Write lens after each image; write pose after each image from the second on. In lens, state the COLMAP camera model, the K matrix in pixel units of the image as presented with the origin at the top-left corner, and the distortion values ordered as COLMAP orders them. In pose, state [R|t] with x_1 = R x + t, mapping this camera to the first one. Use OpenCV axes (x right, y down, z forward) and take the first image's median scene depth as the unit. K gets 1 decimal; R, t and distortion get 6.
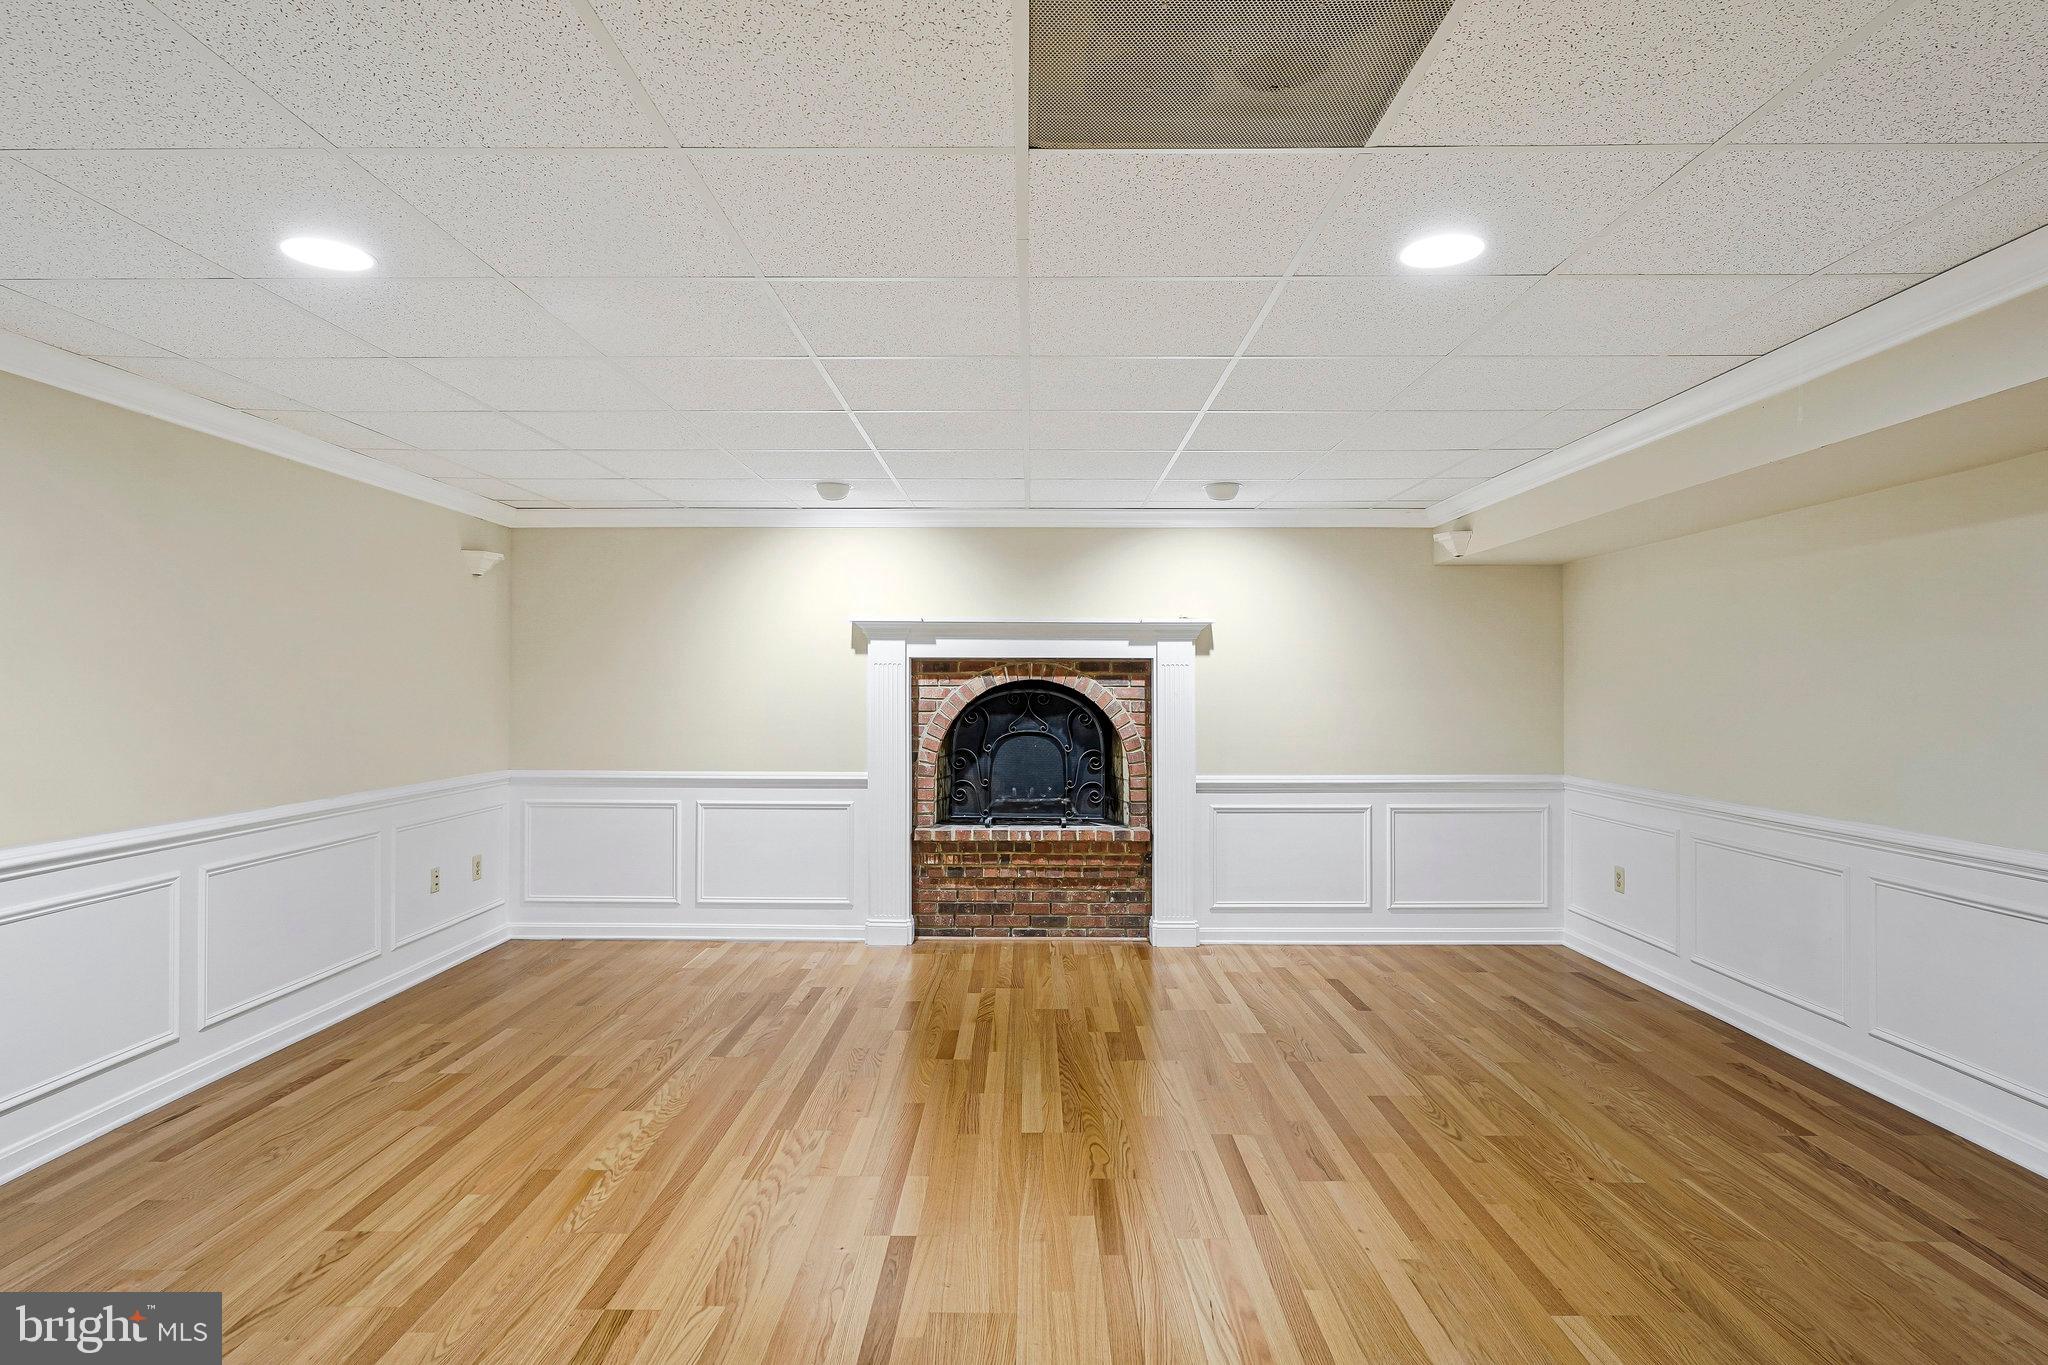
lens RADIAL K [[1087.6, 0, 1024.0], [0, 1087.6, 682.5], [0, 0, 1]] dist [-0.005123, -0.000814]
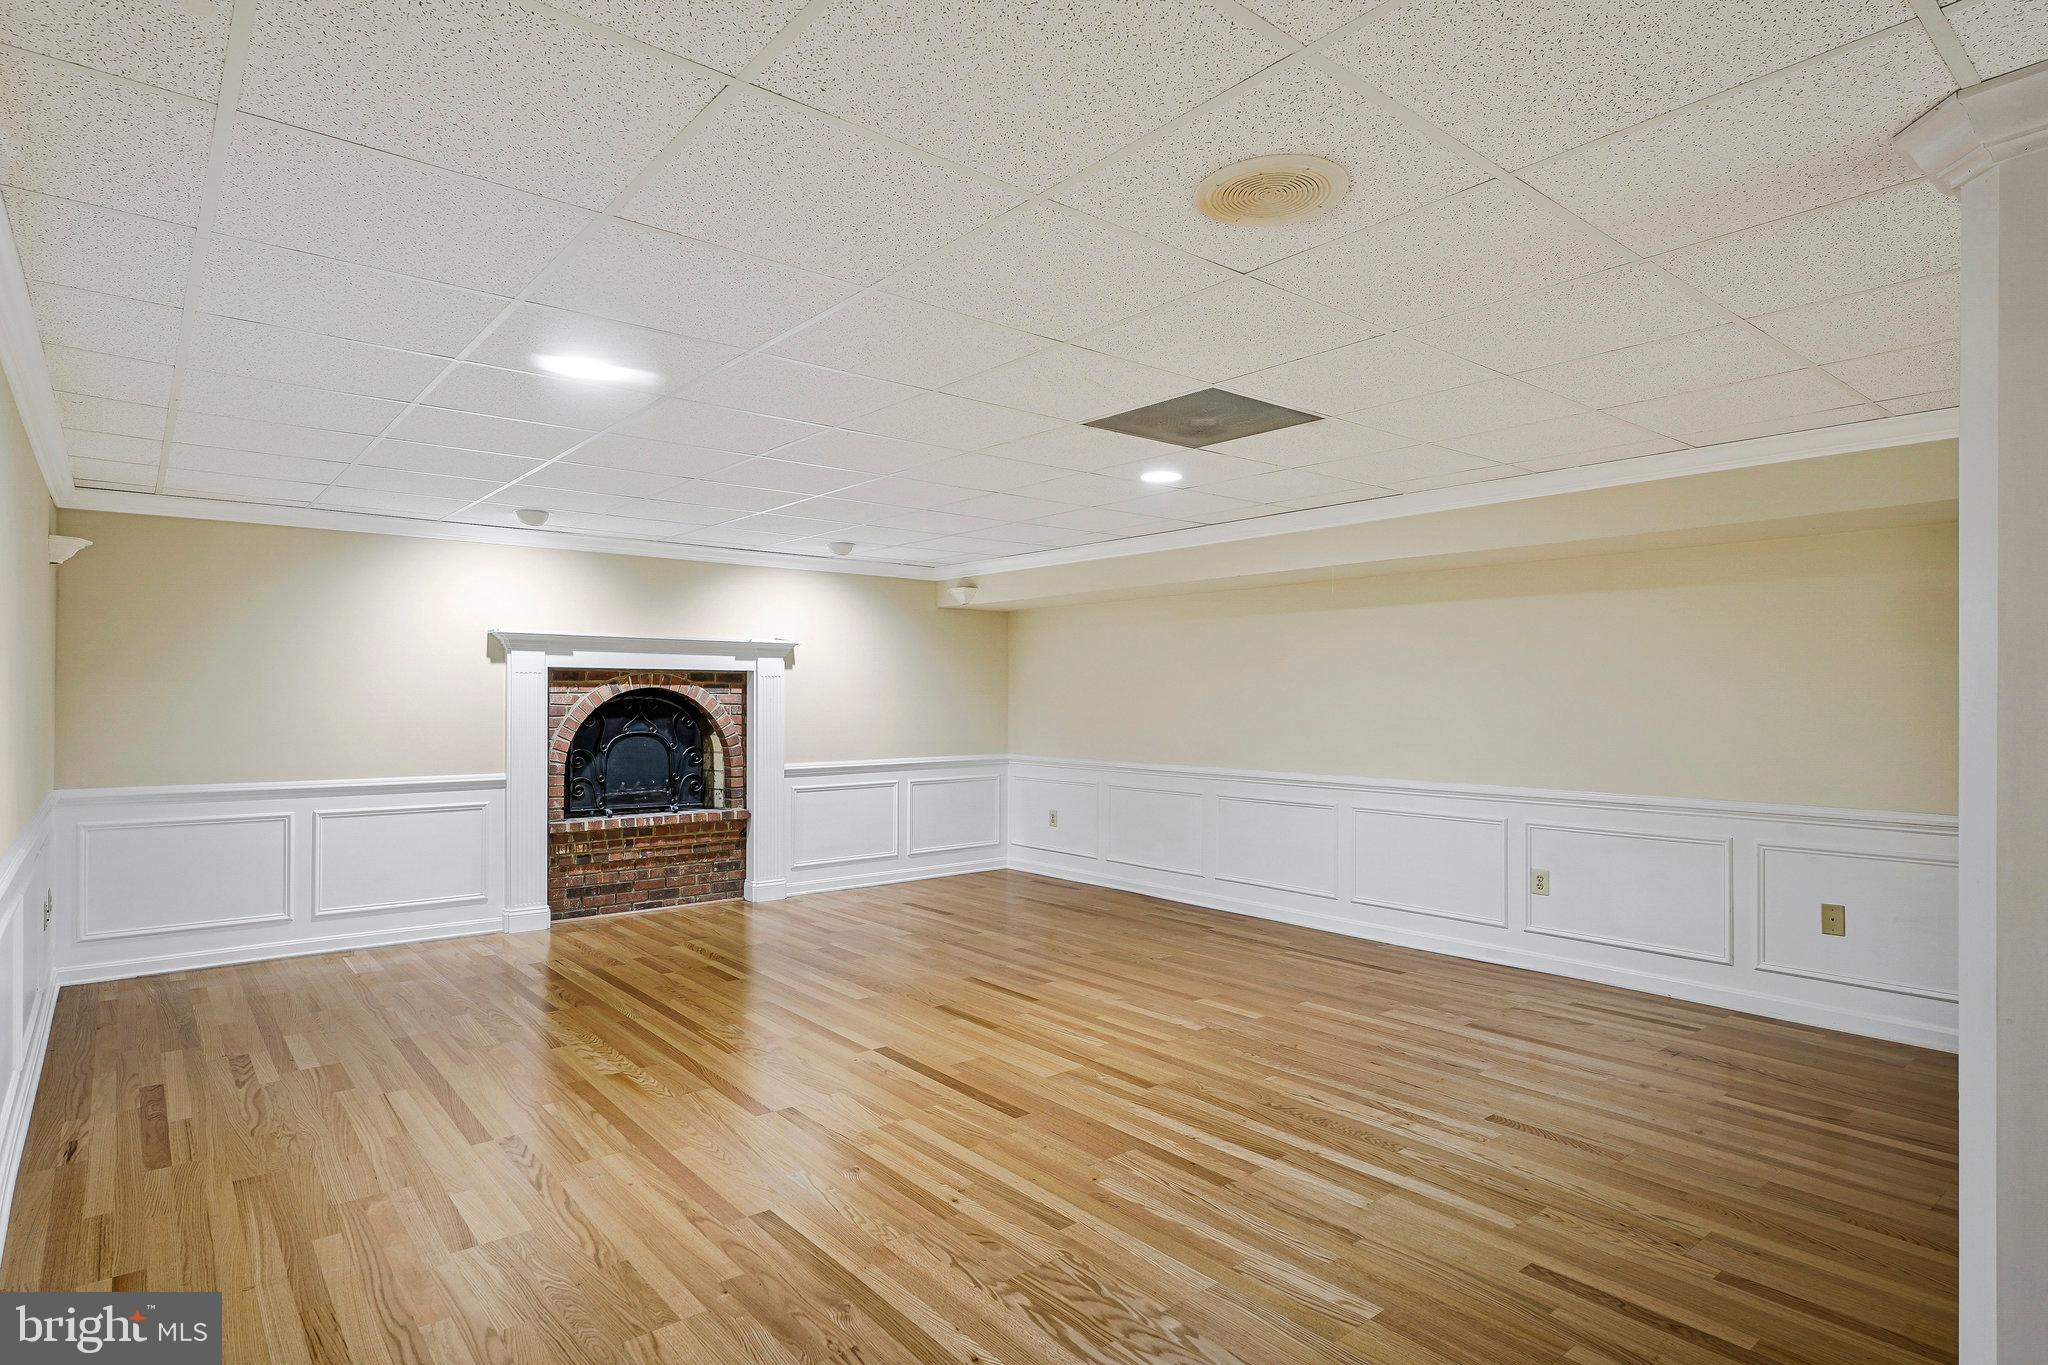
lens RADIAL K [[1087.6, 0, 1024.0], [0, 1087.6, 682.5], [0, 0, 1]] dist [-0.005123, -0.000814]
pose [[0.765720, 0.007060, 0.643135, -0.438228], [-0.004079, 0.999973, -0.006121, -0.002676], [-0.643161, 0.002064, 0.765728, -0.149588]]
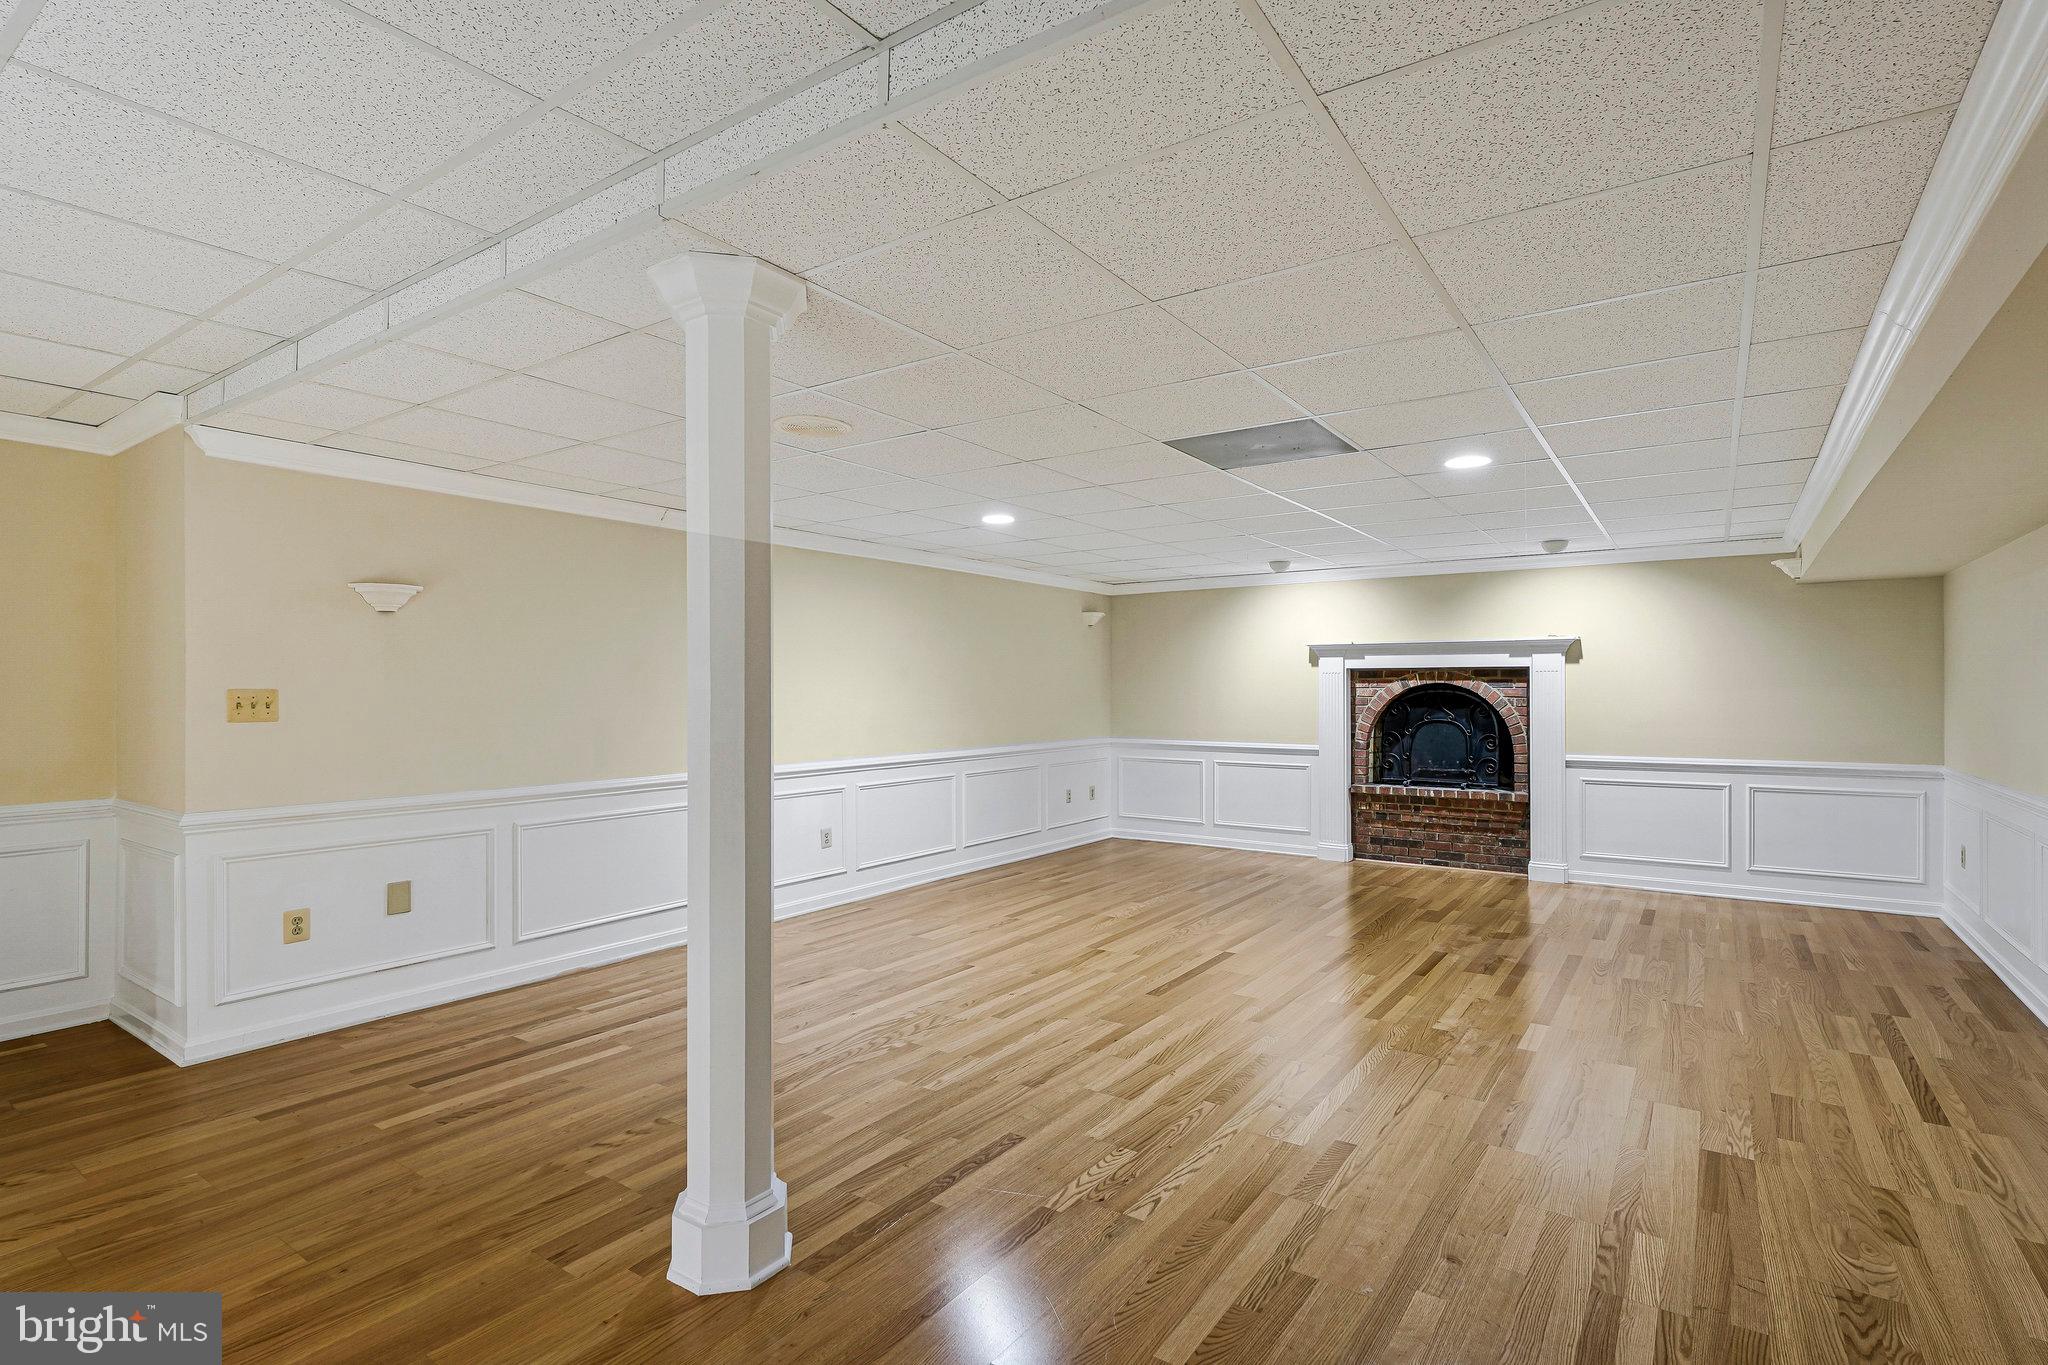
lens RADIAL K [[993.1, 0, 1024.4], [0, 993.1, 690.1], [0, 0, 1]] dist [-0.006612, -0.000702]
pose [[0.825647, -0.002936, -0.564179, 0.291519], [0.005528, 0.999981, 0.002886, -0.000019], [0.564160, -0.005501, 0.825648, -0.360711]]
